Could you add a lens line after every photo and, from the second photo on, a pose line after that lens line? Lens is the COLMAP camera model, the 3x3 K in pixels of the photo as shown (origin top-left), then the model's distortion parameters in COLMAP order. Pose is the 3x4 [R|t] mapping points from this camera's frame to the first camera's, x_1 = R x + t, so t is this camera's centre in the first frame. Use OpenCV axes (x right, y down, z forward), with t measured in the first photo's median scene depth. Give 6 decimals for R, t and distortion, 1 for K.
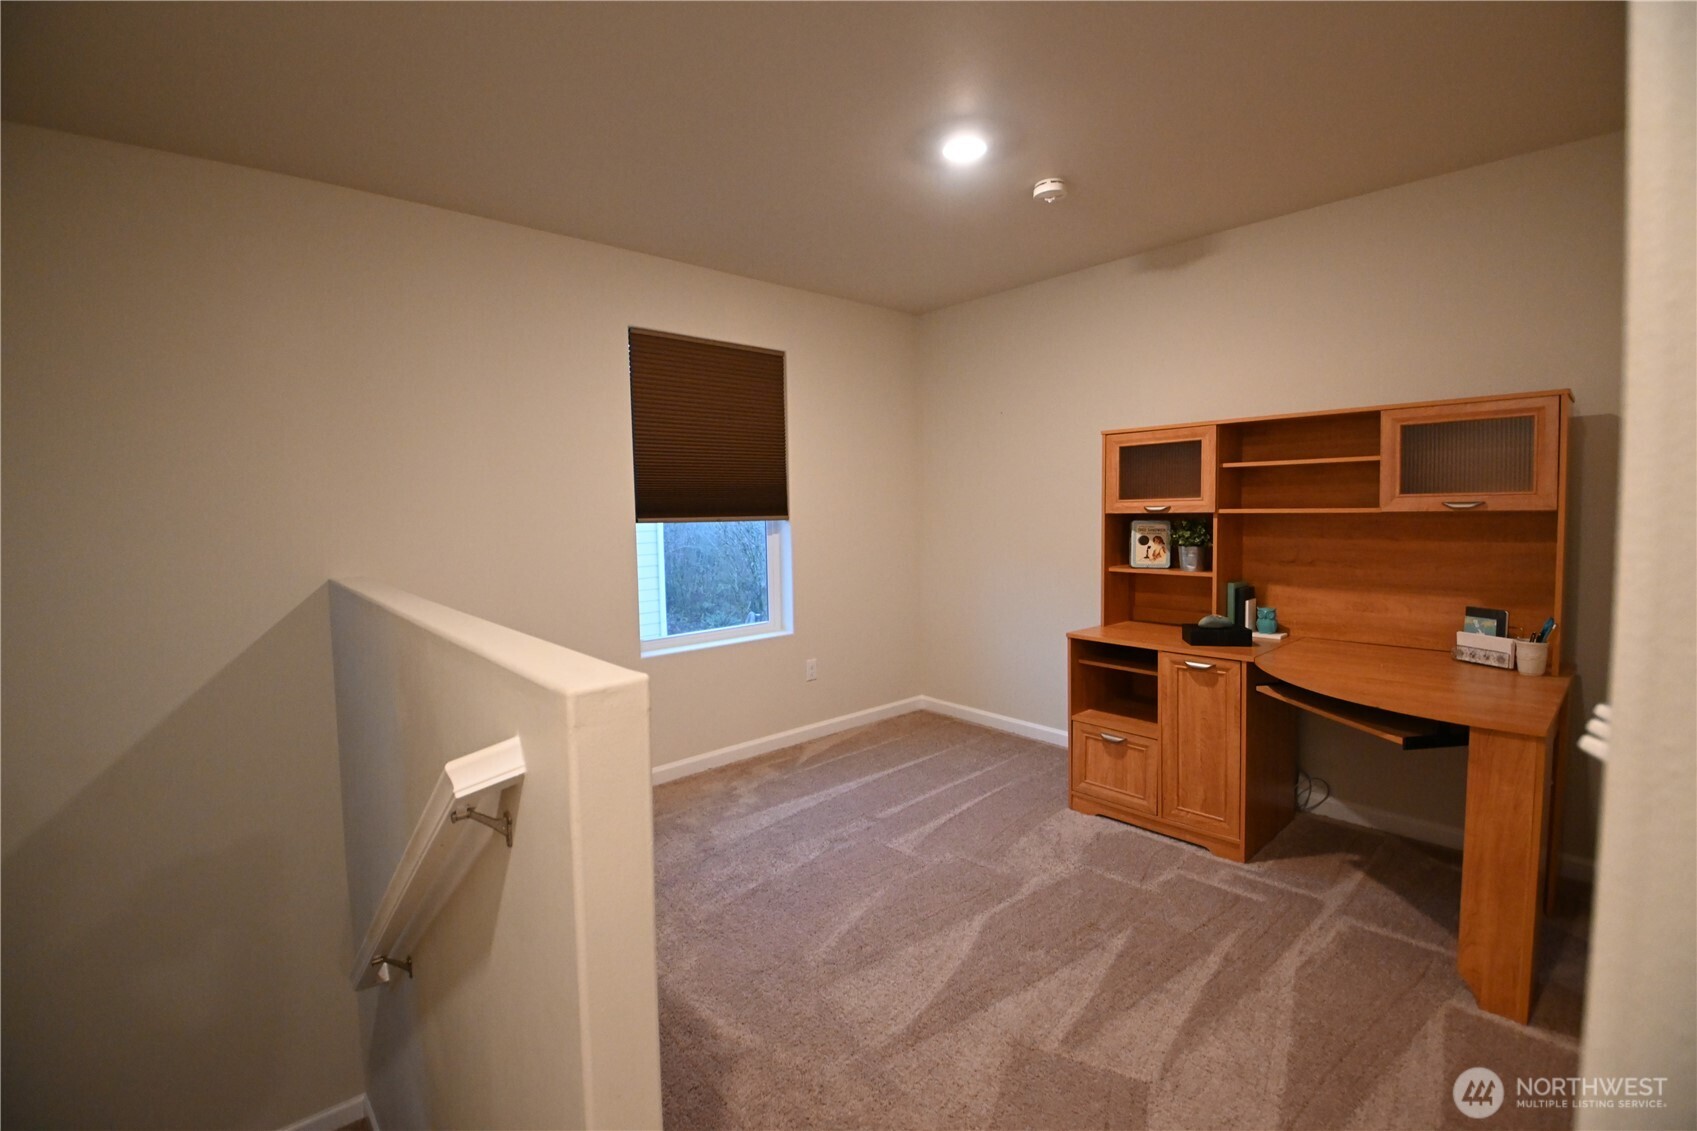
lens RADIAL K [[746.6, 0, 848.3], [0, 746.6, 549.9], [0, 0, 1]] dist [0.027167, -0.044040]
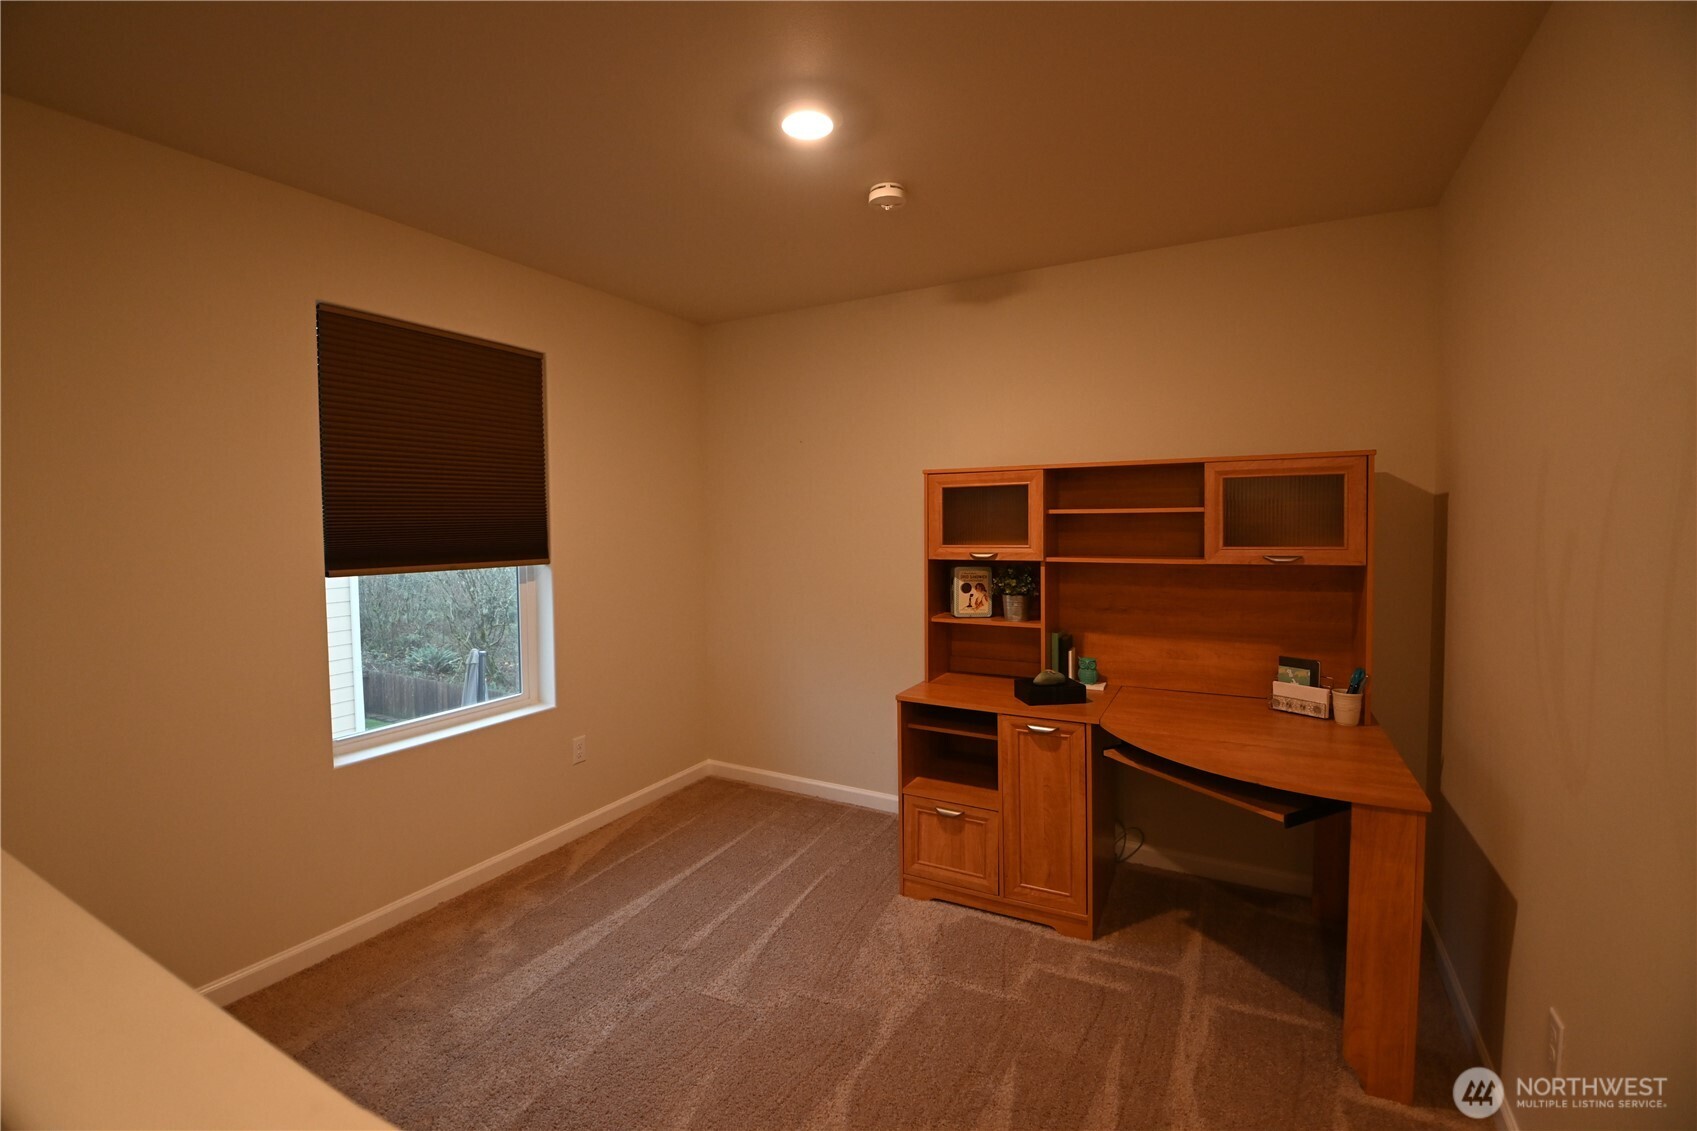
lens RADIAL K [[746.6, 0, 848.3], [0, 746.6, 549.9], [0, 0, 1]] dist [0.027167, -0.044040]
pose [[0.942543, -0.003263, 0.334068, -0.062575], [0.011186, 0.999700, -0.021795, -0.046876], [-0.333897, 0.024279, 0.942297, 0.191525]]
